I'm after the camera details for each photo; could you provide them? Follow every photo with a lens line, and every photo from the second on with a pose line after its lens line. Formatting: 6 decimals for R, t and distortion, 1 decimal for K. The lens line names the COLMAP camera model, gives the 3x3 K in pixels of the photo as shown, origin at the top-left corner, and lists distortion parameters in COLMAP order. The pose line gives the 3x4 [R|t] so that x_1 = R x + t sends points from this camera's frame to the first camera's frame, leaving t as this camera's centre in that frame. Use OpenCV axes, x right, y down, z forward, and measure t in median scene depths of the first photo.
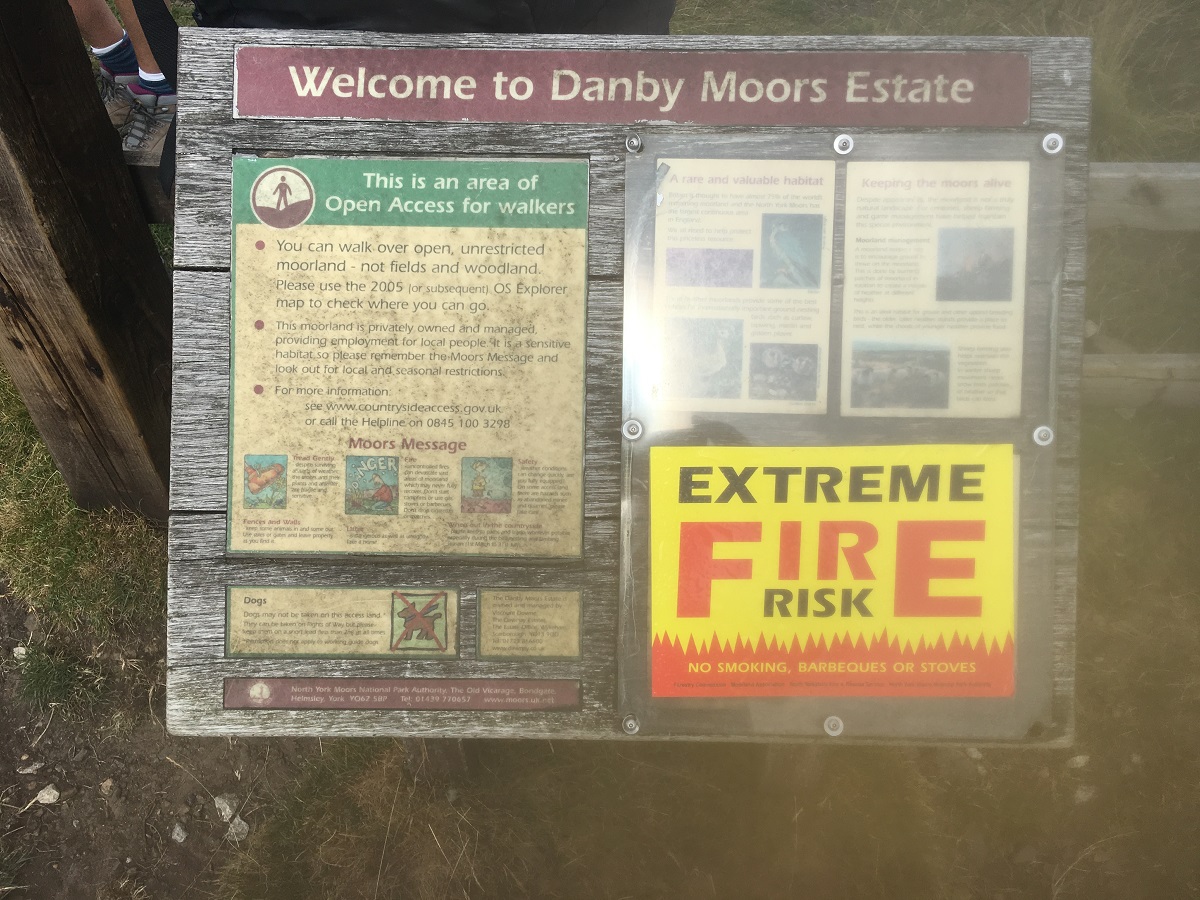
lens RADIAL K [[1011.8, 0, 595.4], [0, 1011.8, 450.2], [0, 0, 1]] dist [0.078150, -0.069794]
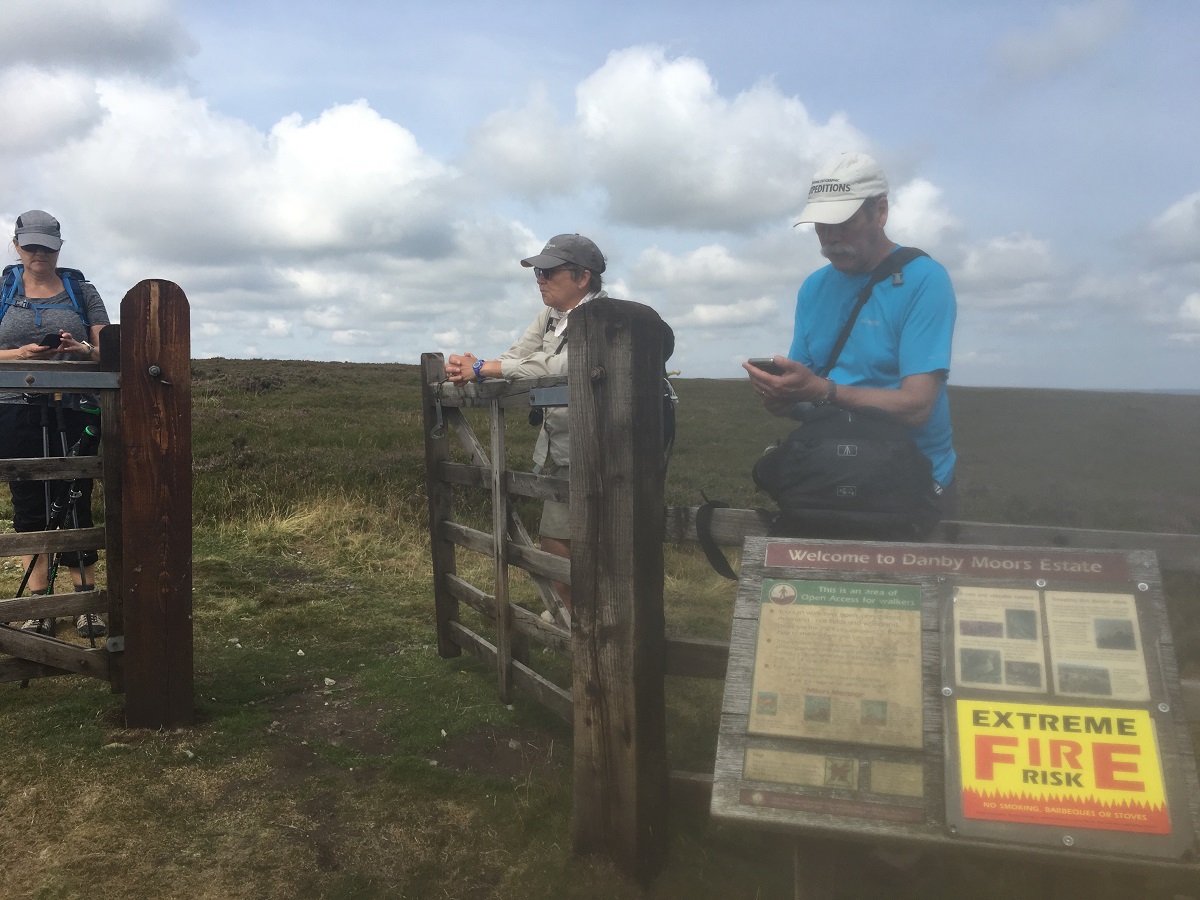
lens RADIAL K [[1011.8, 0, 597.3], [0, 1011.8, 446.9], [0, 0, 1]] dist [0.078150, -0.069794]
pose [[0.966064, 0.010860, -0.258075, -0.120456], [-0.180077, 0.744605, -0.642756, 1.085438], [0.185184, 0.667417, 0.721292, -0.994686]]
